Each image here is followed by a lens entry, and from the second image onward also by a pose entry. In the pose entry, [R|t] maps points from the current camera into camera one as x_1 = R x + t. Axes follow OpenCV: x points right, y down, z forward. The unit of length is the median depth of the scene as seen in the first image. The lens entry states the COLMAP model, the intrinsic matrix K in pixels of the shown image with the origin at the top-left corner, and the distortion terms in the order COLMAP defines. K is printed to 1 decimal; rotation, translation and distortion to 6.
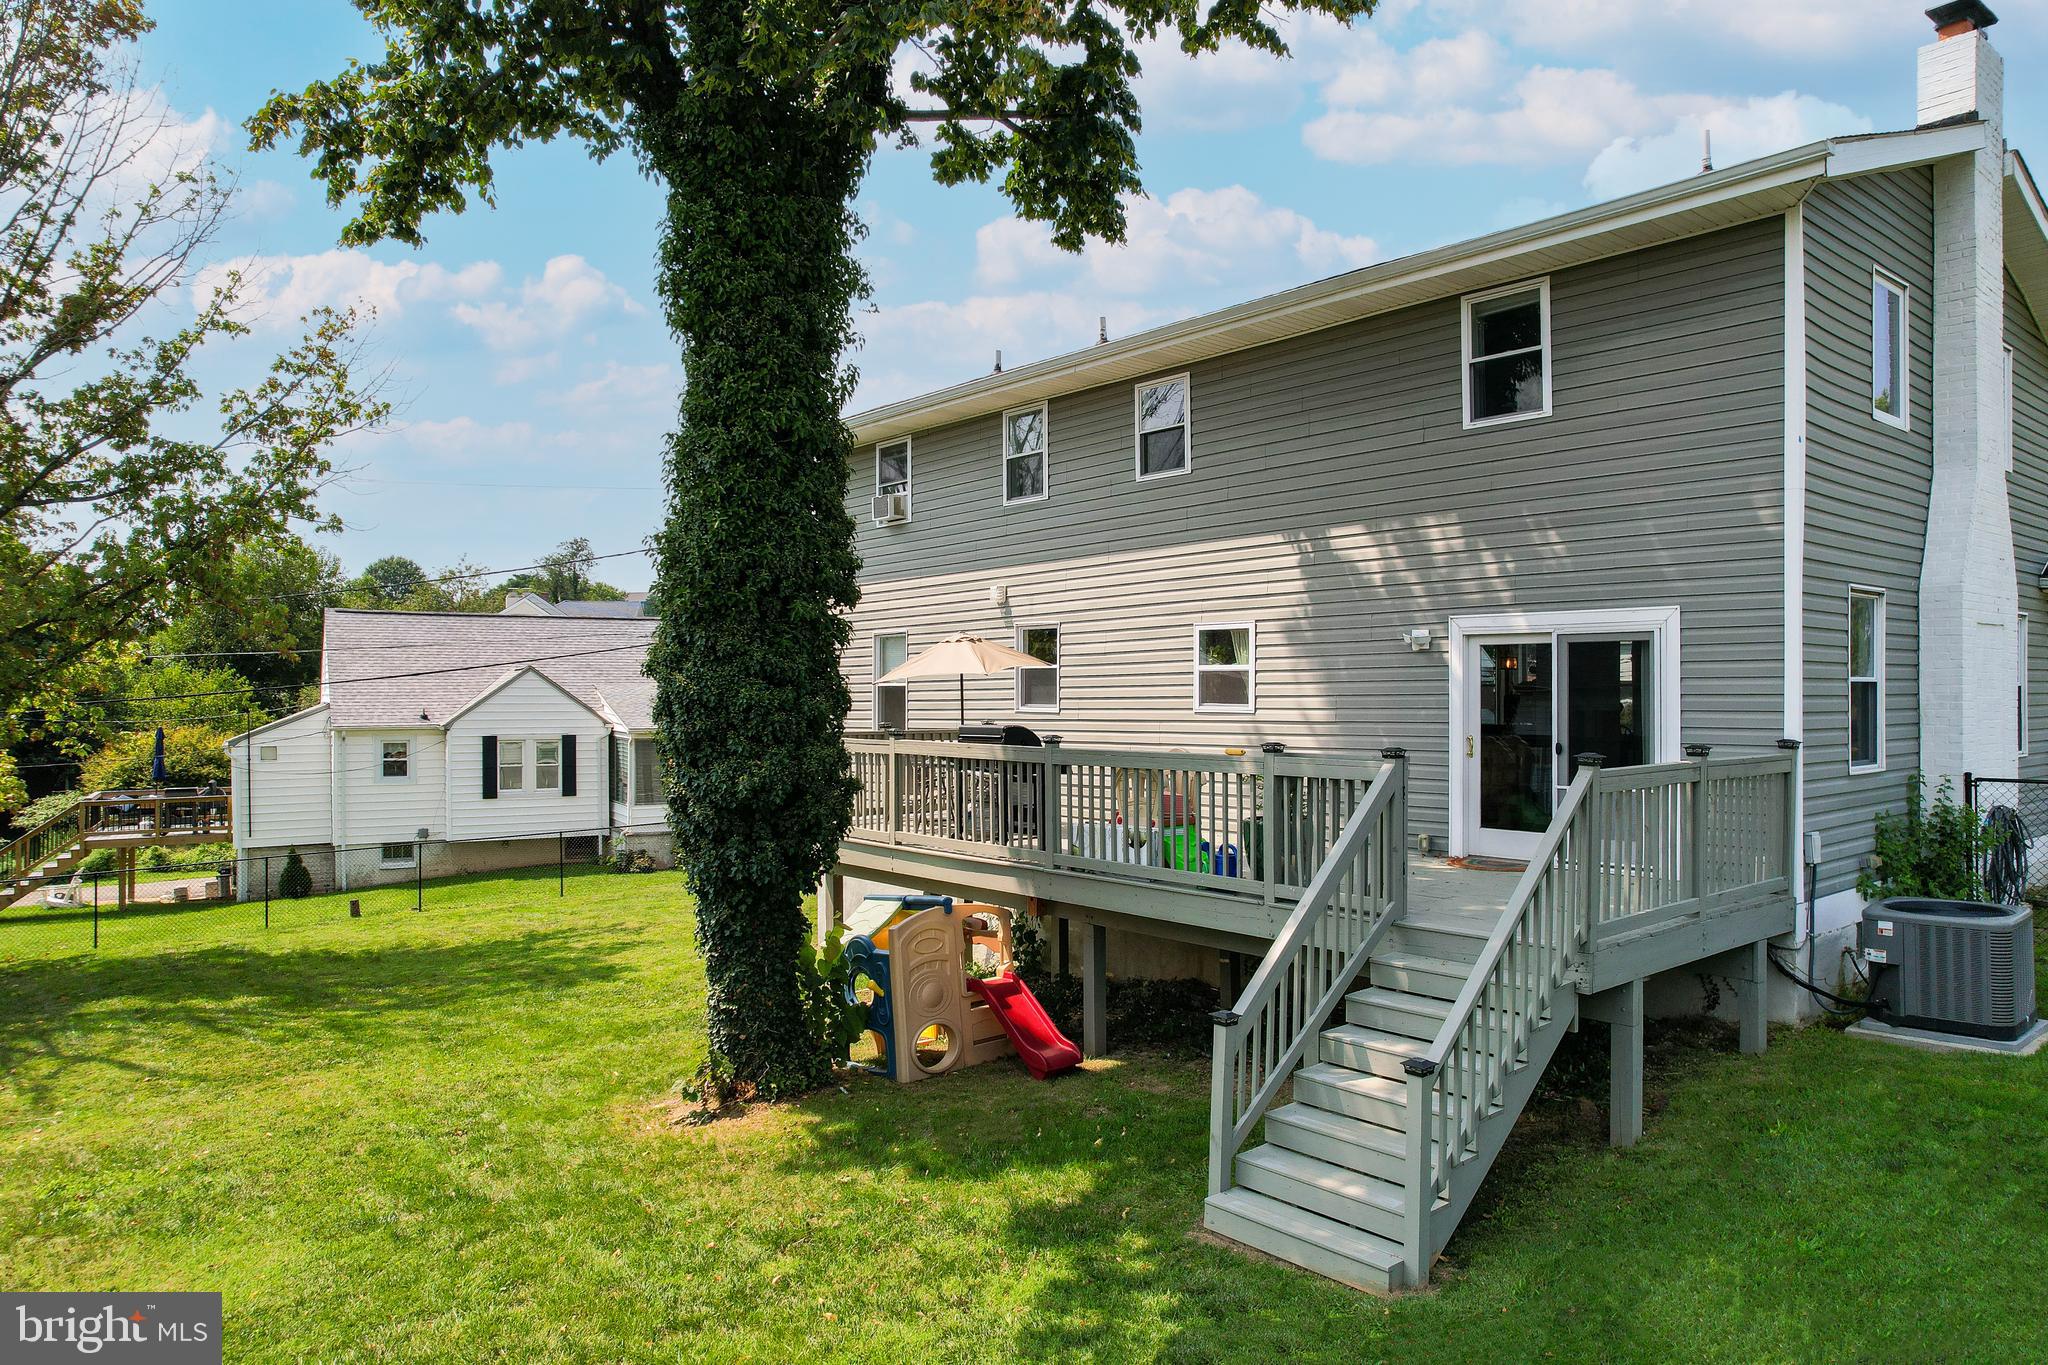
lens RADIAL K [[1339.1, 0, 1028.0], [0, 1339.1, 708.2], [0, 0, 1]] dist [-0.036662, 0.001722]
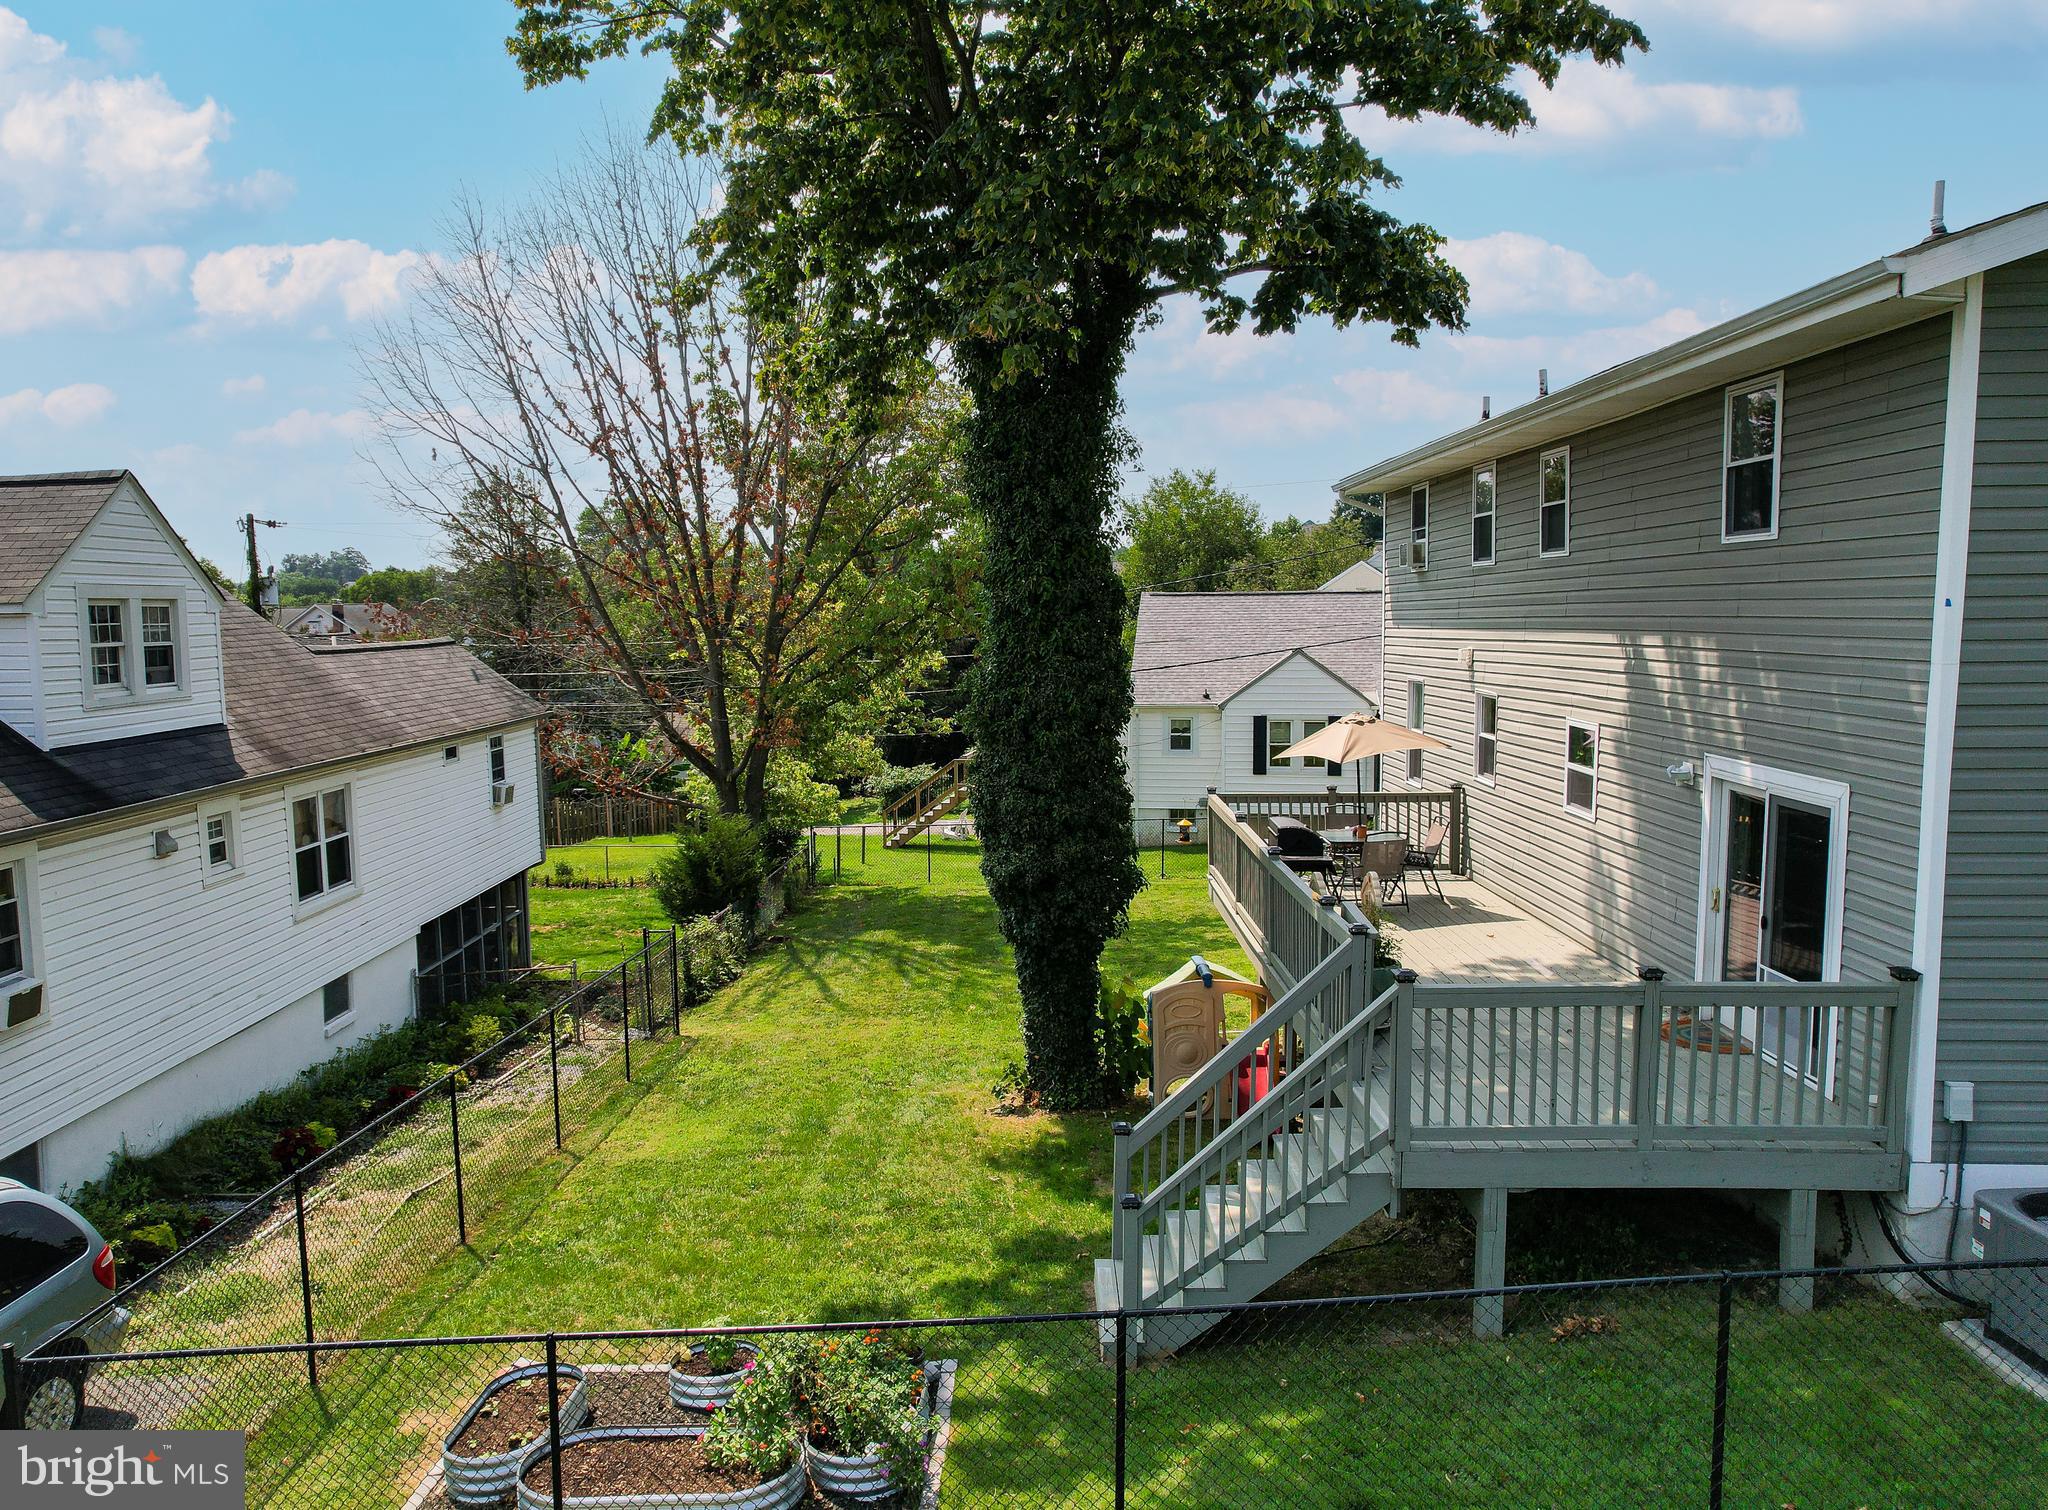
lens RADIAL K [[1539.5, 0, 1025.6], [0, 1539.5, 781.9], [0, 0, 1]] dist [0.003080, 0.002455]
pose [[0.729780, 0.079215, -0.679077, 0.717951], [0.005551, 0.992546, 0.121746, -0.186148], [0.683659, -0.092617, 0.723900, -0.060717]]
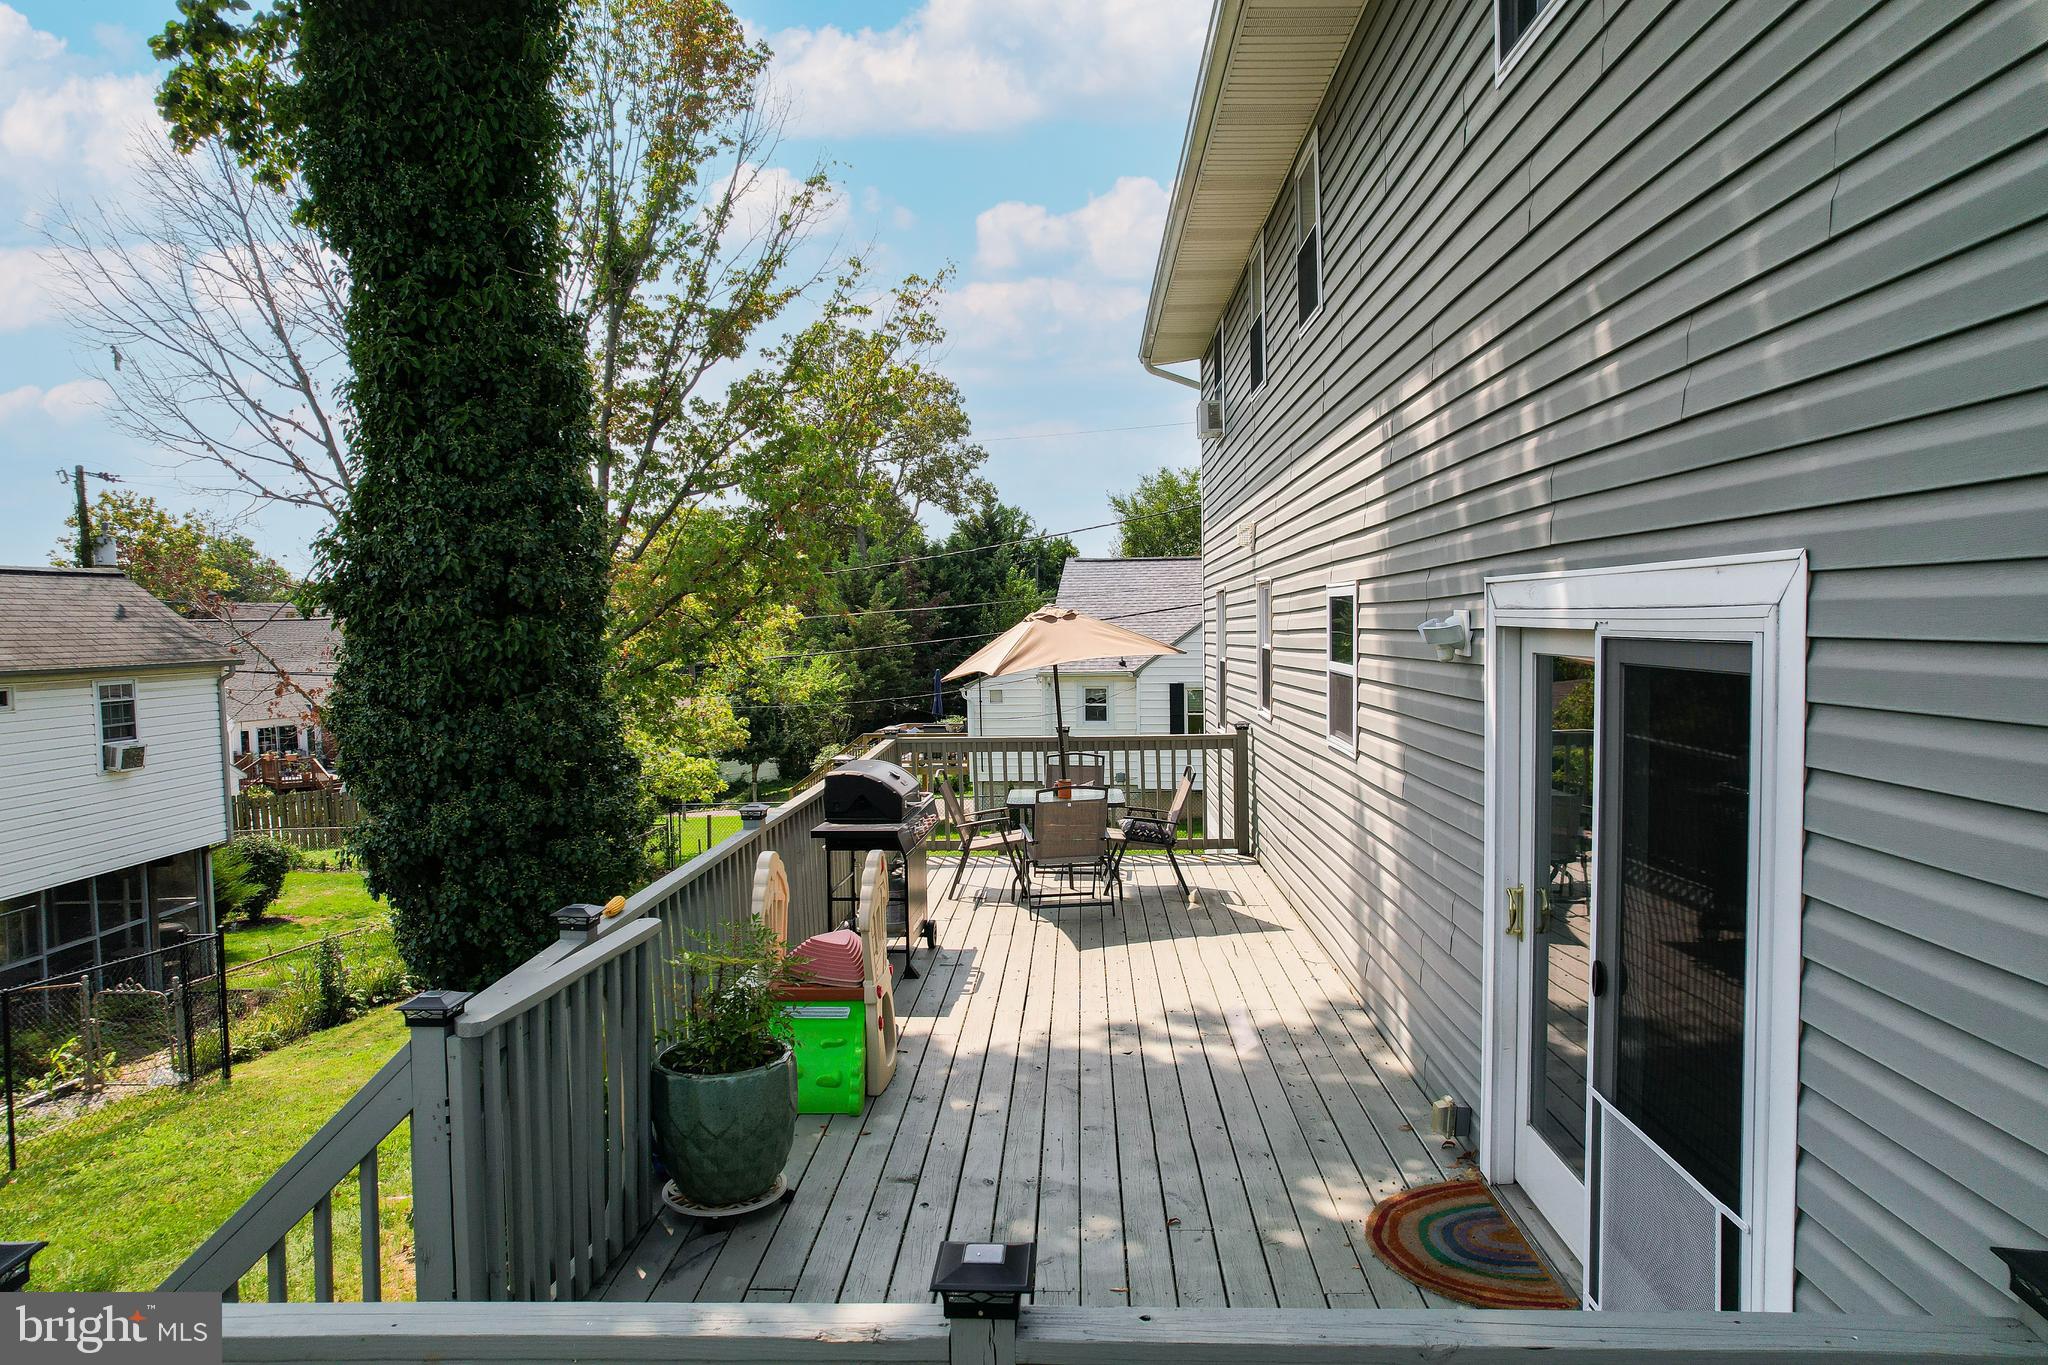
lens RADIAL K [[1284.6, 0, 1135.9], [0, 1284.6, 684.7], [0, 0, 1]] dist [-0.037635, 0.099217]
pose [[0.733009, 0.028958, -0.679602, 0.524369], [0.005876, 0.998787, 0.048896, -0.059448], [0.680193, -0.039834, 0.731950, 0.678682]]
